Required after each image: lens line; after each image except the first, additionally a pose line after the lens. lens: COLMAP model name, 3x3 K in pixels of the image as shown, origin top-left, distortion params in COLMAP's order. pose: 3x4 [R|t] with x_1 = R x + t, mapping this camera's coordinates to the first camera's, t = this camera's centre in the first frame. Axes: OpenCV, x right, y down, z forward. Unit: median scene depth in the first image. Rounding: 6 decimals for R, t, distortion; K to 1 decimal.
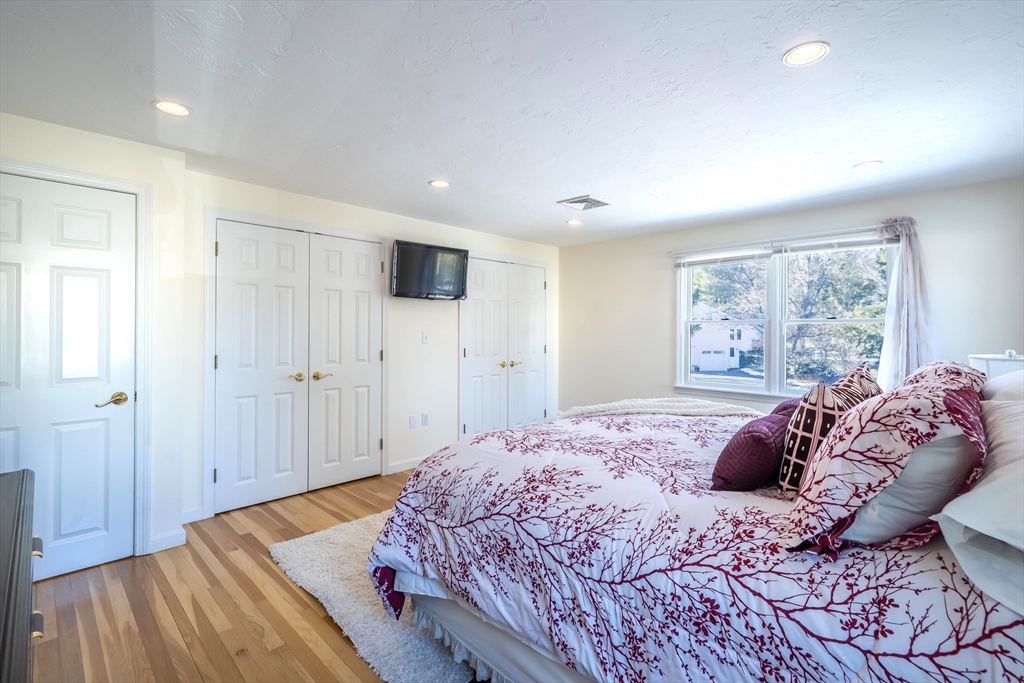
lens RADIAL K [[461.9, 0, 508.5], [0, 461.9, 335.1], [0, 0, 1]] dist [-0.002079, -0.001454]
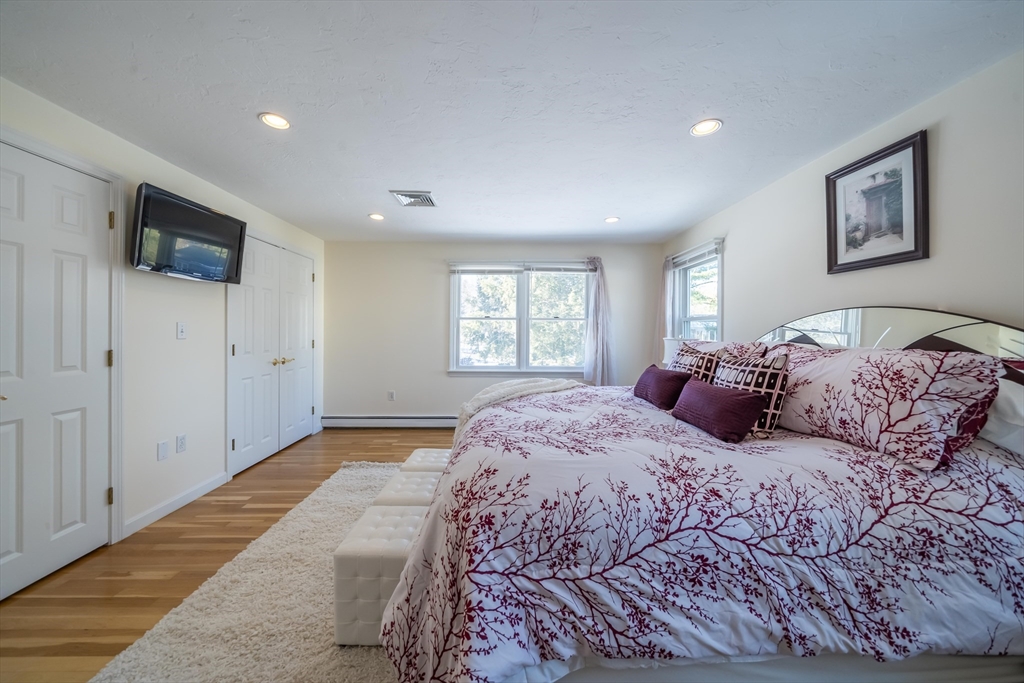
lens RADIAL K [[360.4, 0, 511.6], [0, 360.4, 335.8], [0, 0, 1]] dist [-0.007808, 0.000480]
pose [[0.704464, -0.010162, 0.709667, -0.696603], [0.003574, 0.999936, 0.010771, 0.029341], [-0.709731, -0.005051, 0.704455, 0.768922]]
